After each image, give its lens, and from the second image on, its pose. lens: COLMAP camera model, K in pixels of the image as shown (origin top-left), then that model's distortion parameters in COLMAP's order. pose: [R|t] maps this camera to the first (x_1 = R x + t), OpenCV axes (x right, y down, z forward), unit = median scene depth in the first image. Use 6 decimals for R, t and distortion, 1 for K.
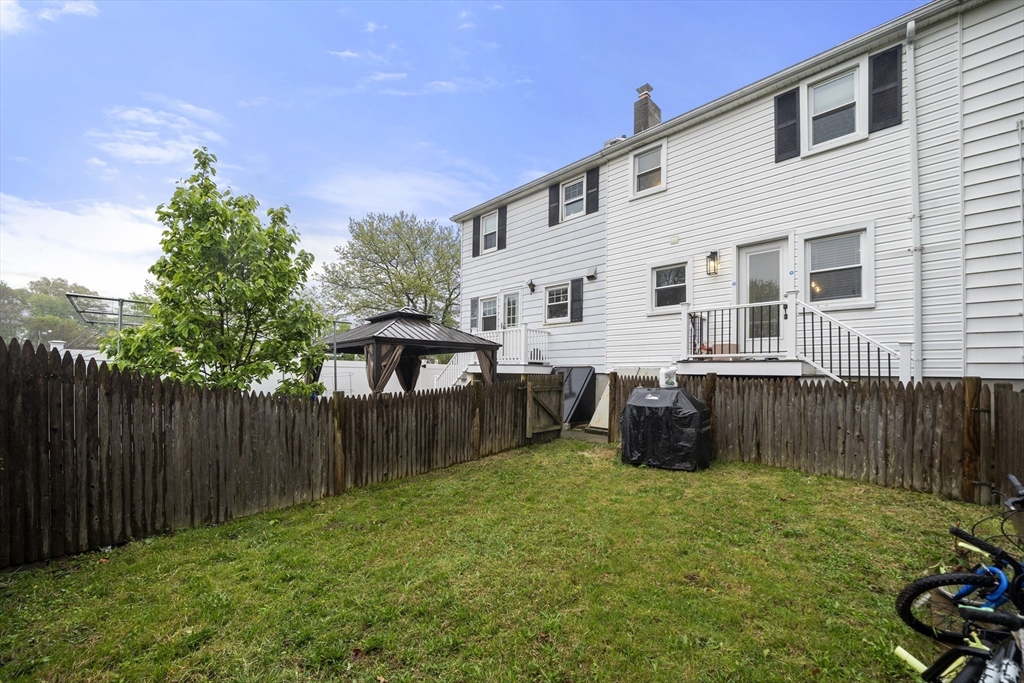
lens RADIAL K [[402.0, 0, 503.9], [0, 402.0, 341.5], [0, 0, 1]] dist [-0.001346, -0.000245]
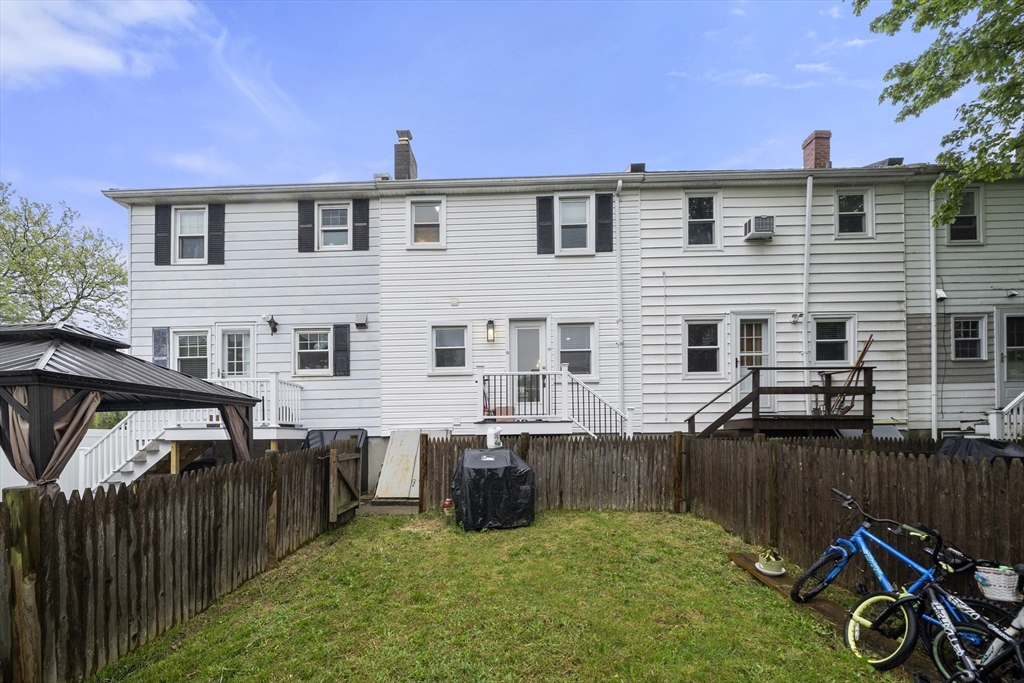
lens RADIAL K [[405.5, 0, 512.2], [0, 405.5, 417.9], [0, 0, 1]] dist [-0.002585, -0.000301]
pose [[0.712112, 0.008209, 0.702018, -0.210259], [-0.030738, 0.999337, 0.019494, 0.014757], [-0.701393, -0.035461, 0.711892, 0.195879]]
